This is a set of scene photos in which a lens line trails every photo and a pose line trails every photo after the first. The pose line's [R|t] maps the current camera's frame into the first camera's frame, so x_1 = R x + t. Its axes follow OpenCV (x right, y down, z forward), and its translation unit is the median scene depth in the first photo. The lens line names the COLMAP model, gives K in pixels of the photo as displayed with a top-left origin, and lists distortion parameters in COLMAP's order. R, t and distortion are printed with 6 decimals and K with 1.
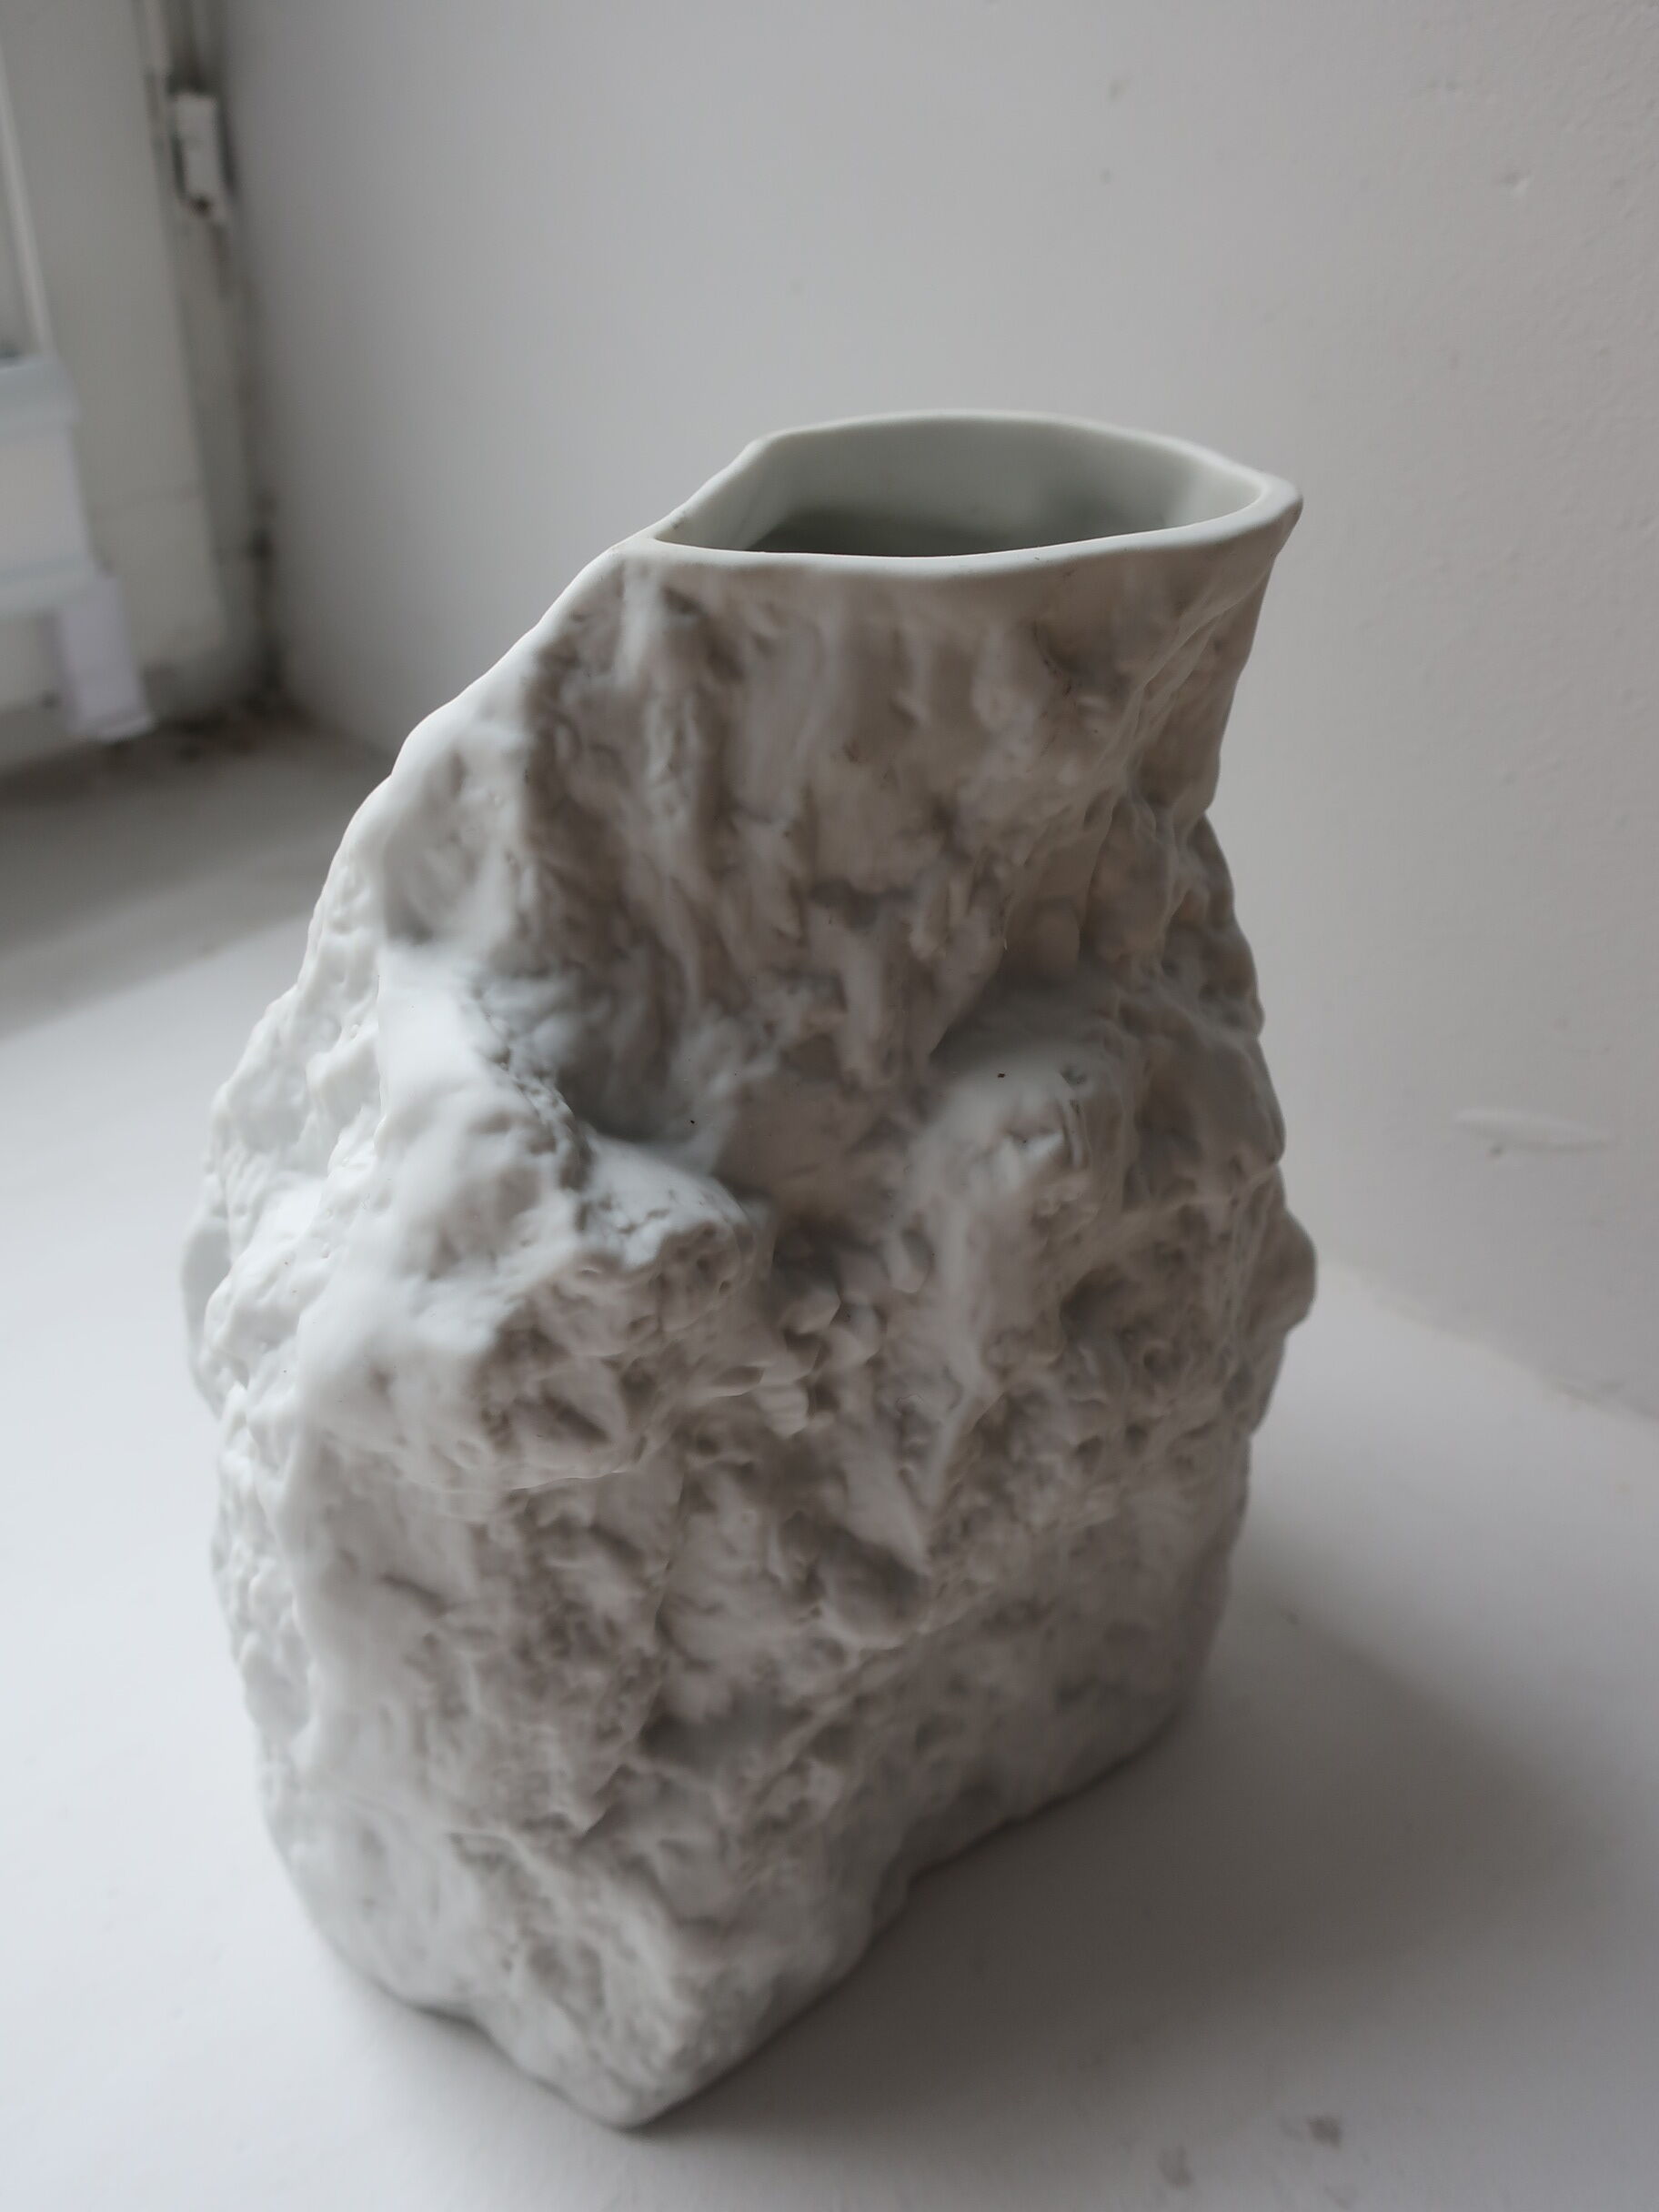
lens RADIAL K [[1899.4, 0, 829.5], [0, 1899.4, 1106.0], [0, 0, 1]] dist [0.026687, -0.014051]
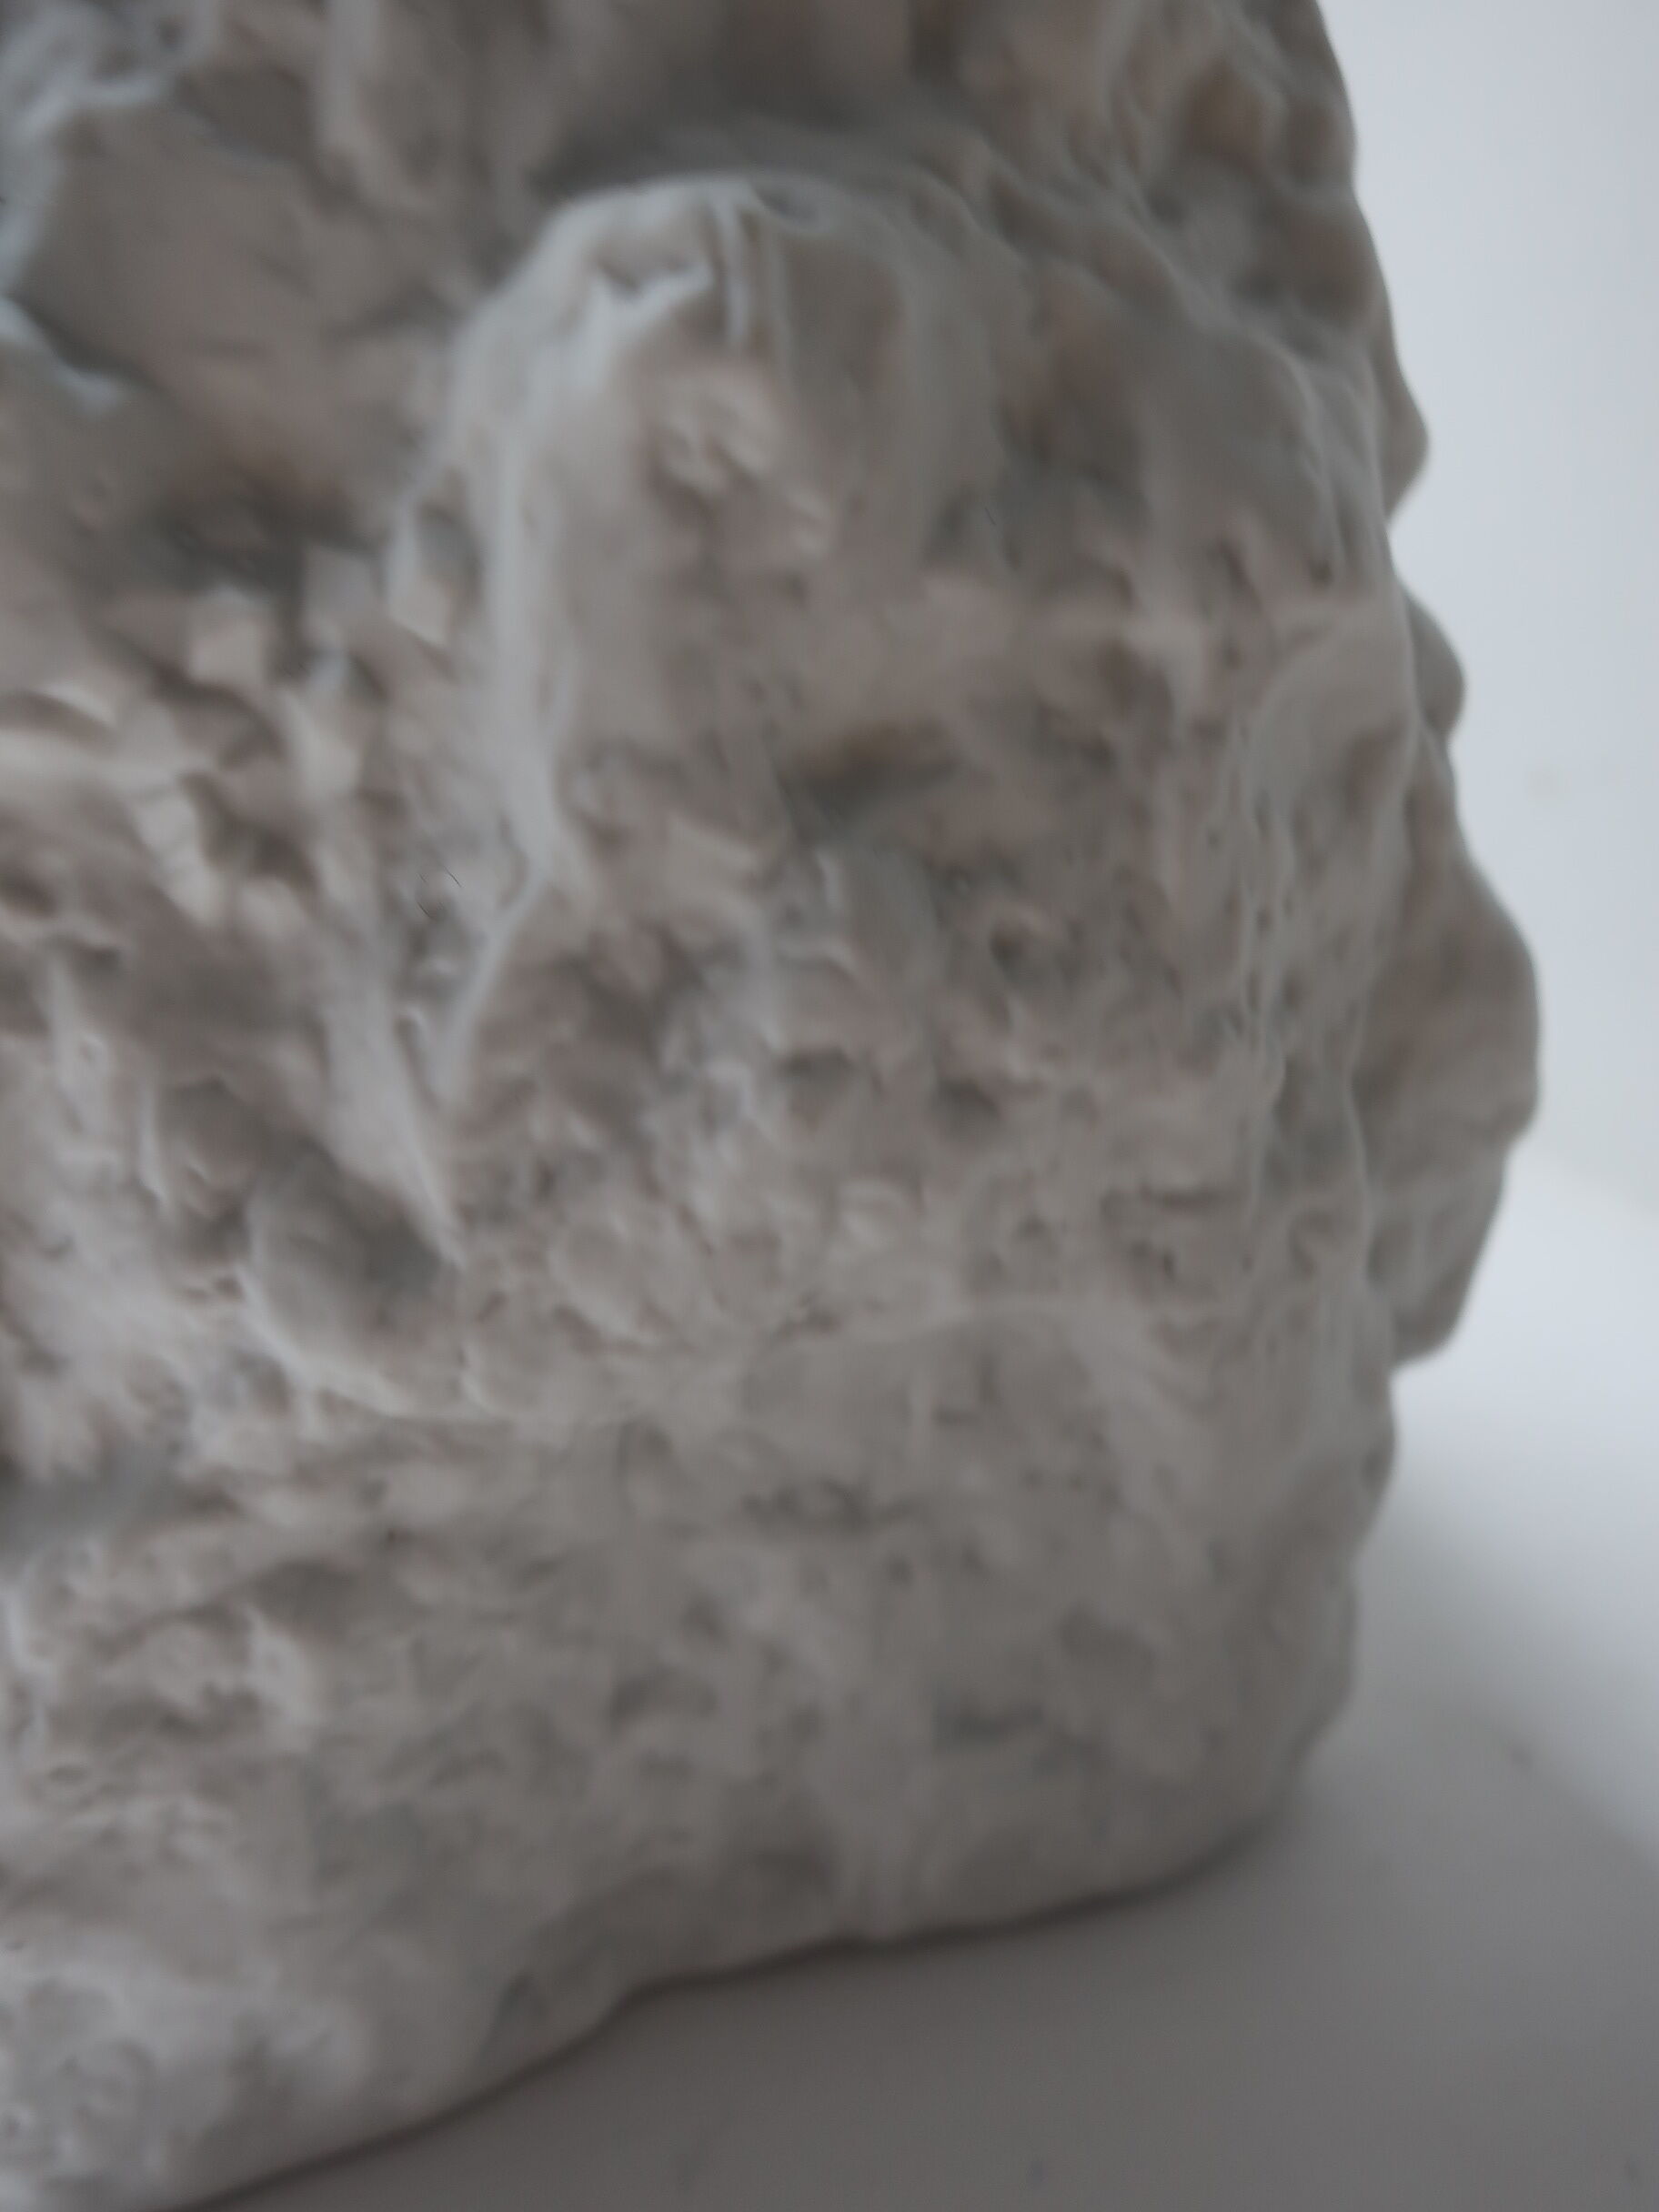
lens RADIAL K [[1899.4, 0, 829.5], [0, 1899.4, 1106.0], [0, 0, 1]] dist [0.026687, -0.014051]
pose [[0.937688, 0.116062, -0.327521, 0.304759], [-0.155522, 0.983069, -0.096894, 0.239436], [0.310730, 0.141793, 0.939862, 0.552030]]
